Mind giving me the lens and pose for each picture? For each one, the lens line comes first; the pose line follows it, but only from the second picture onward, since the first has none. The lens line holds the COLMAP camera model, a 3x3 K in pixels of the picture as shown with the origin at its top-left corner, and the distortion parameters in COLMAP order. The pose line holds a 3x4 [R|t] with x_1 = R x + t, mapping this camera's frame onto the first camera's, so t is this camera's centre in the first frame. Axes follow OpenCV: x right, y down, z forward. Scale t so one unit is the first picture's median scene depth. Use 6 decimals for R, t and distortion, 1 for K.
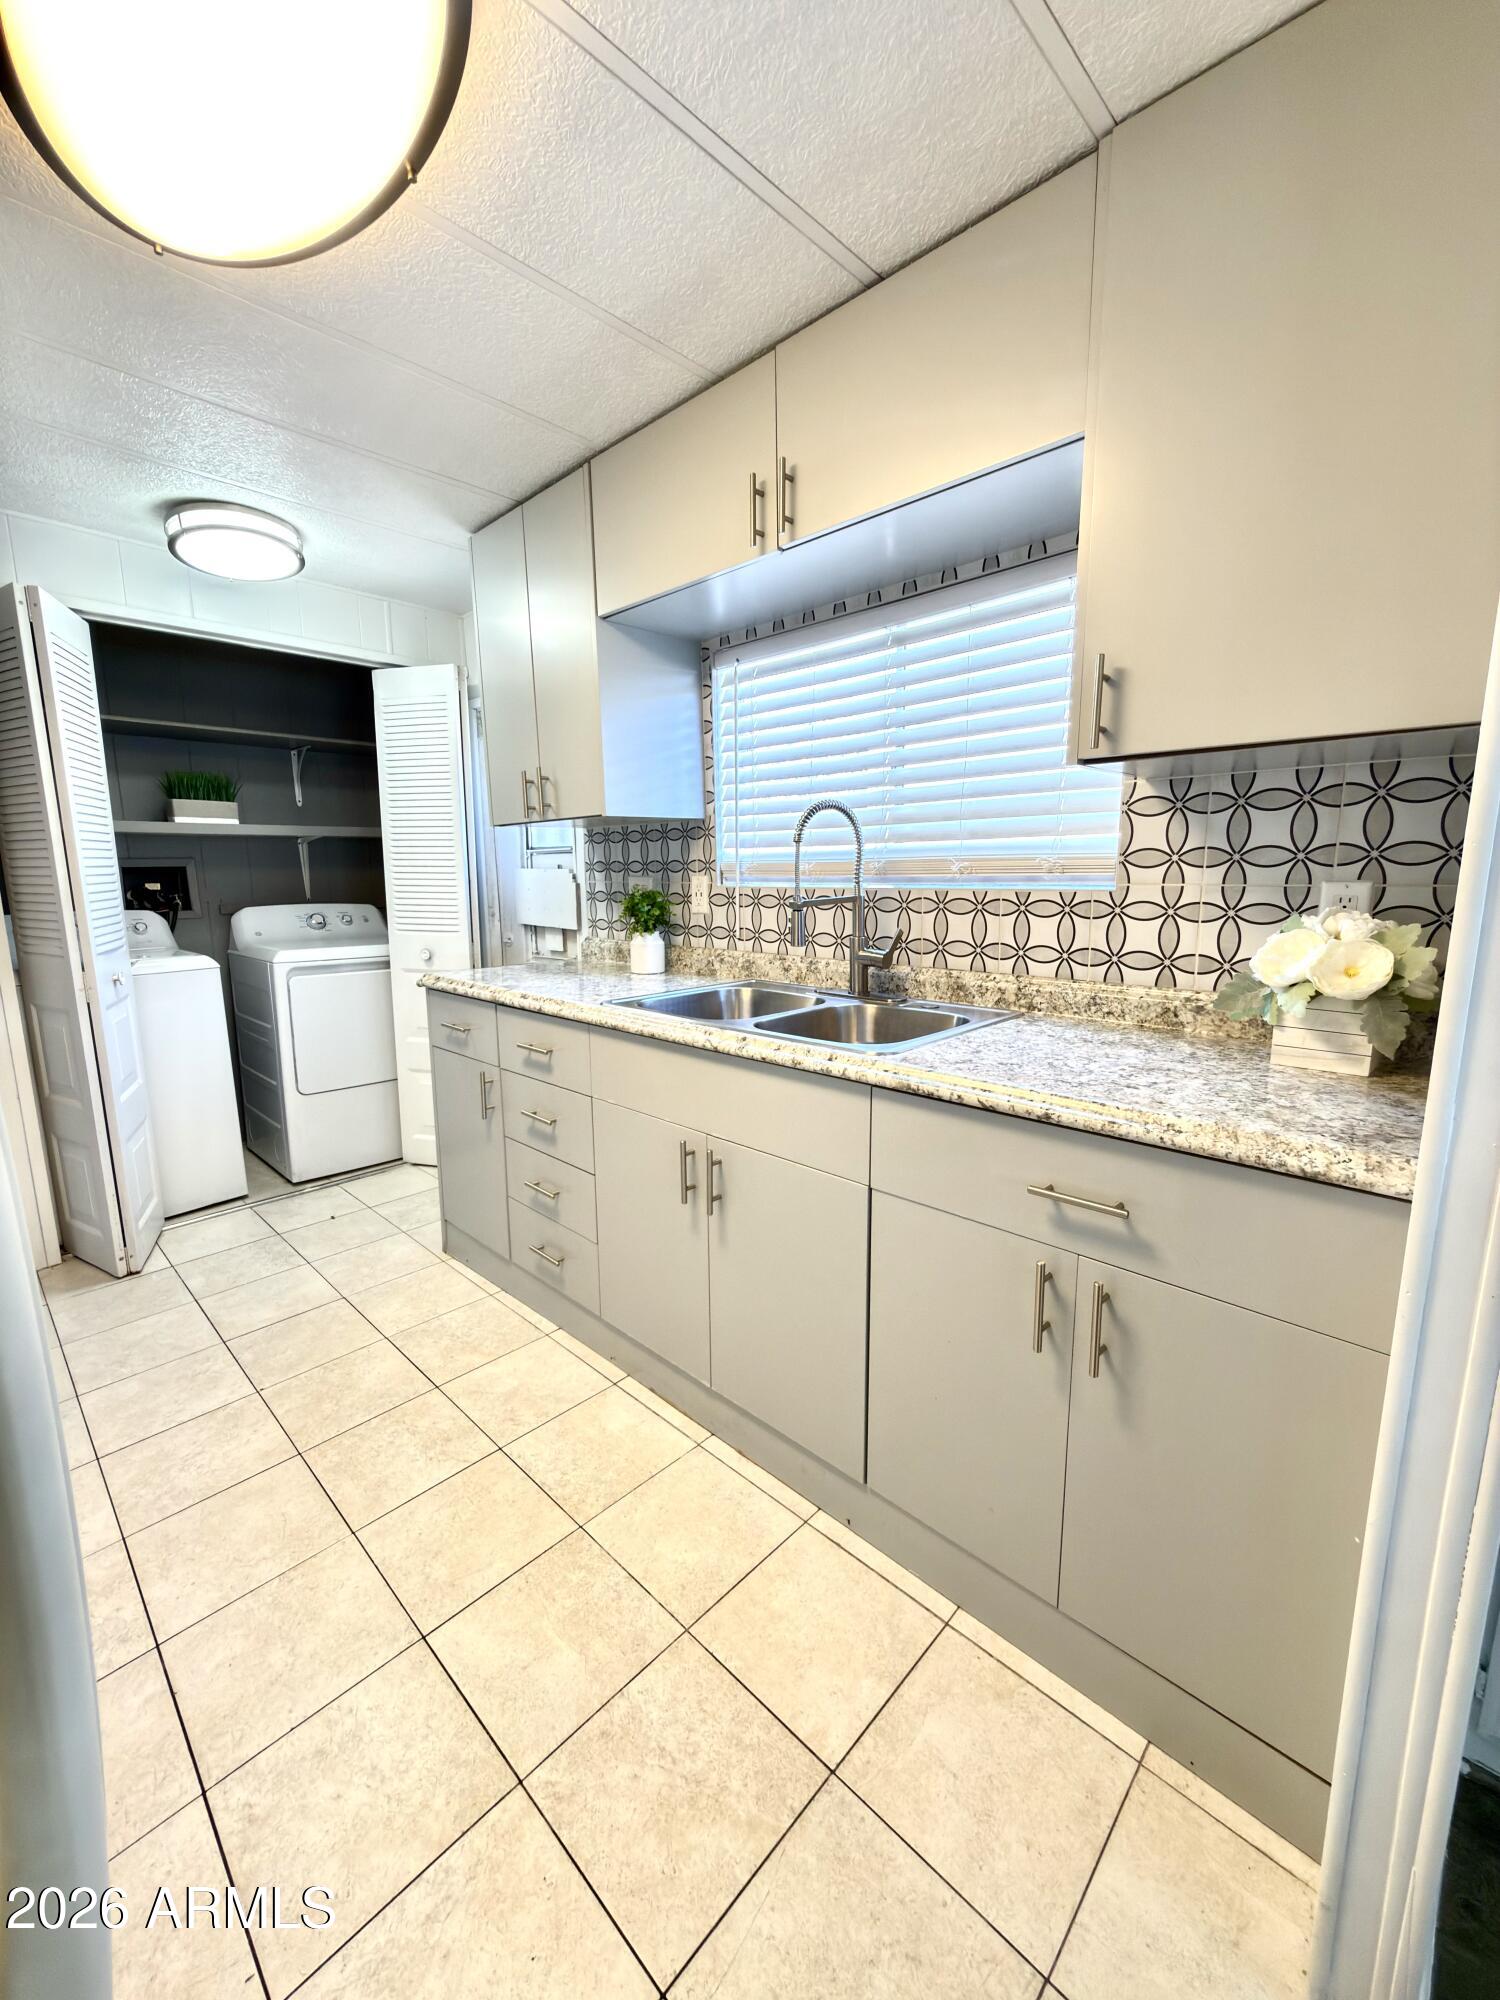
lens RADIAL K [[797.6, 0, 749.8], [0, 797.6, 997.0], [0, 0, 1]] dist [-0.000731, 0.000085]
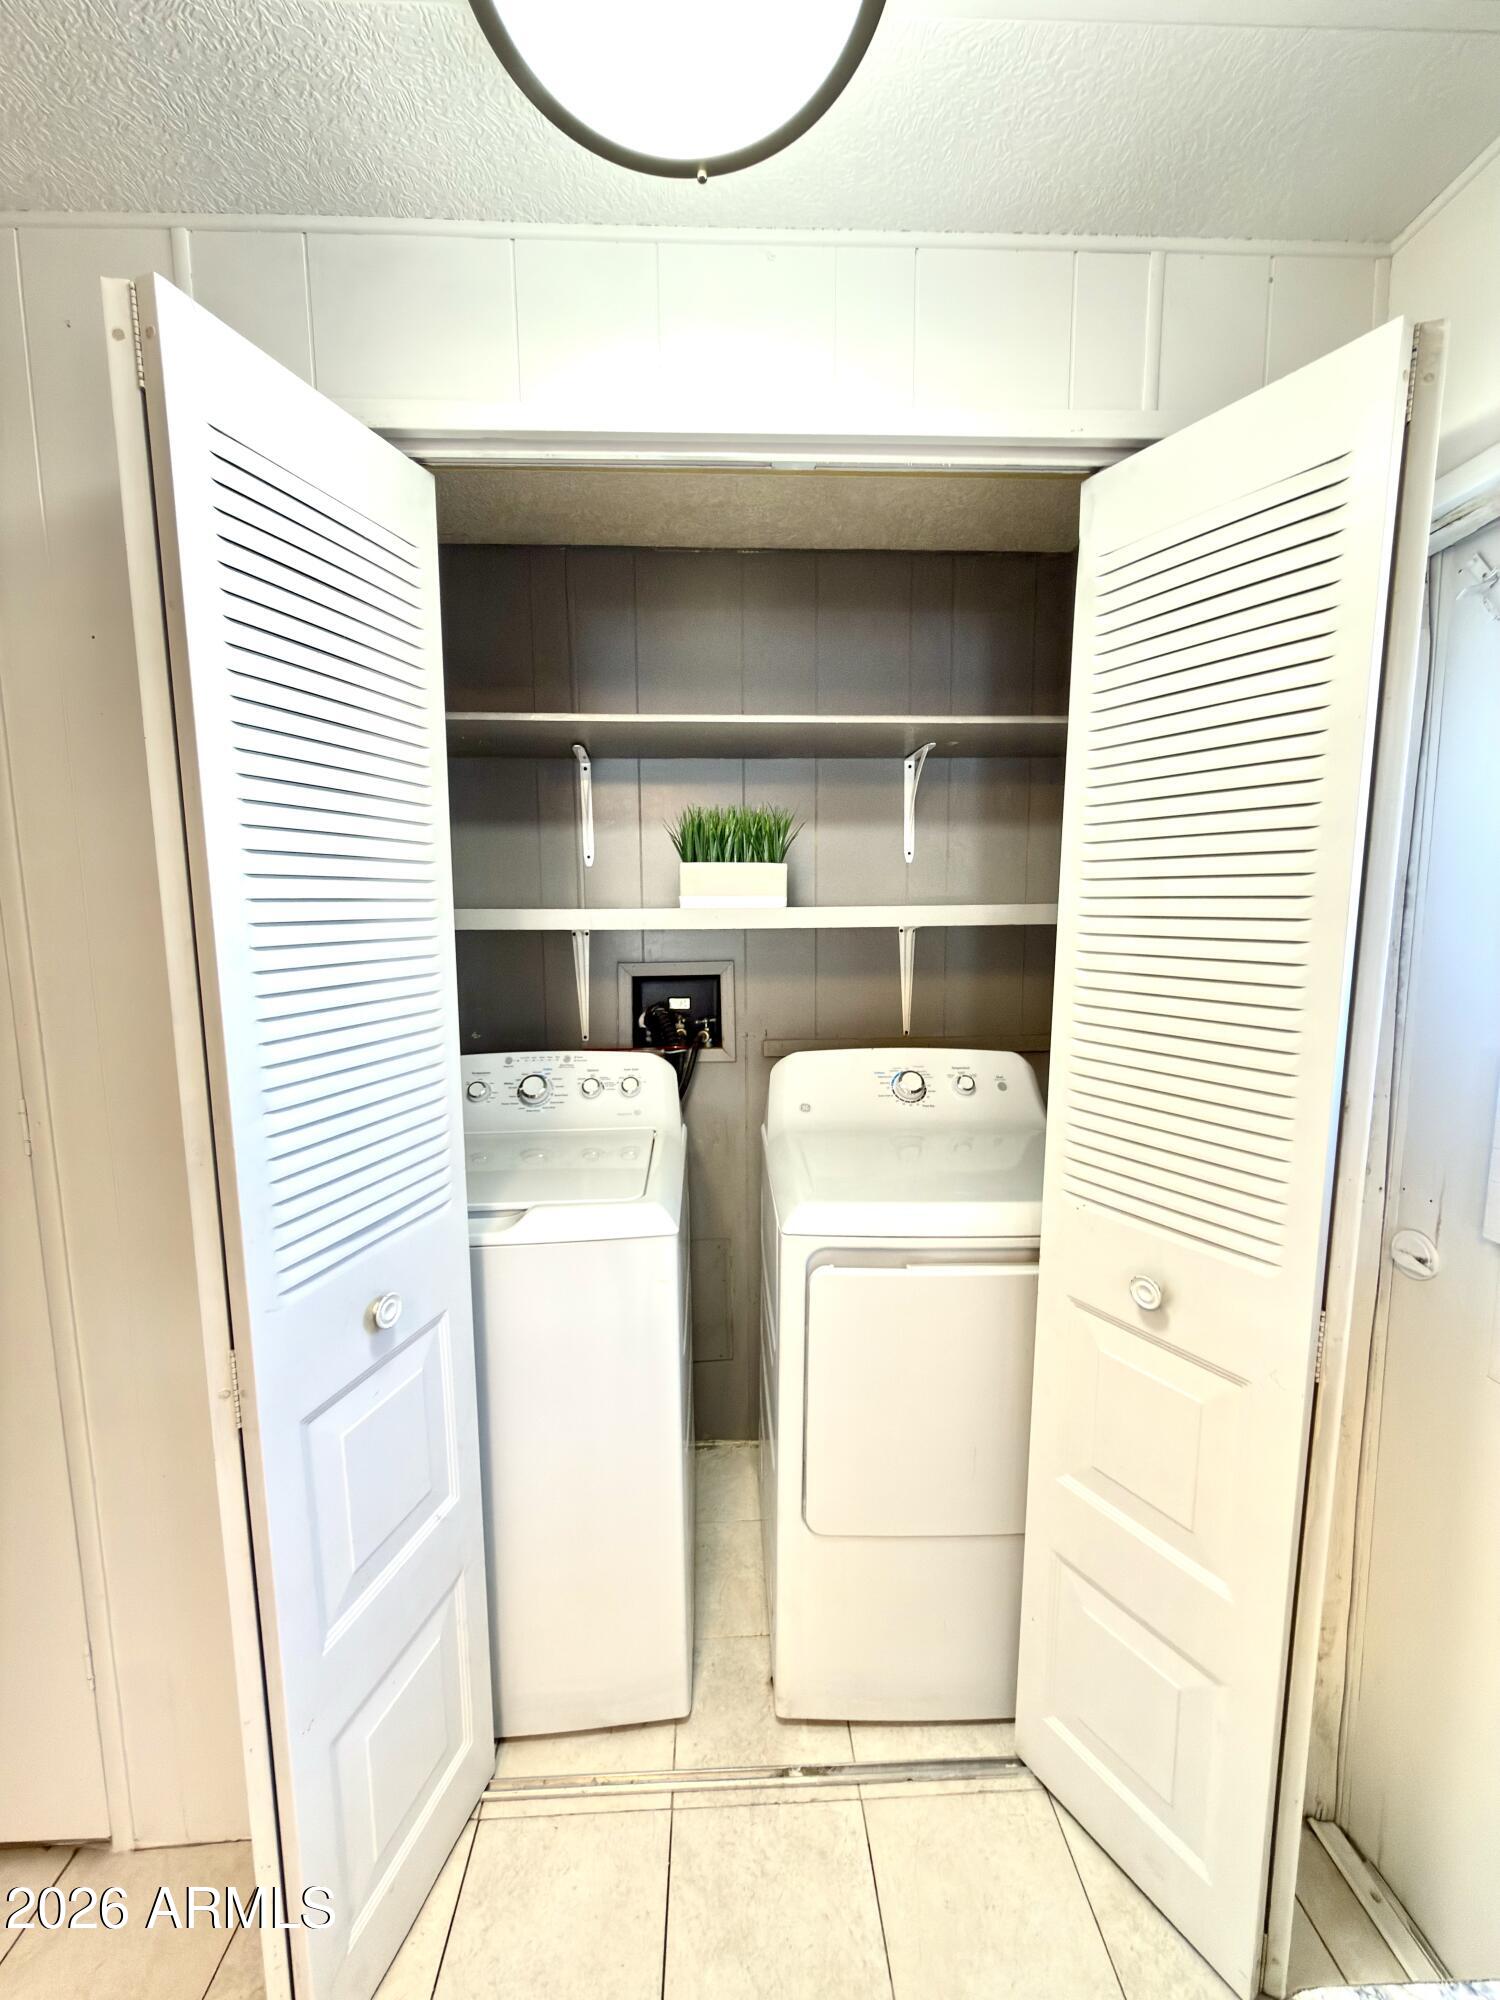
lens RADIAL K [[797.6, 0, 749.8], [0, 797.6, 997.0], [0, 0, 1]] dist [-0.000731, 0.000085]
pose [[0.712242, 0.086443, -0.696591, -0.284868], [-0.116907, 0.993136, 0.003709, -0.151142], [0.692130, 0.078794, 0.717459, 0.595823]]
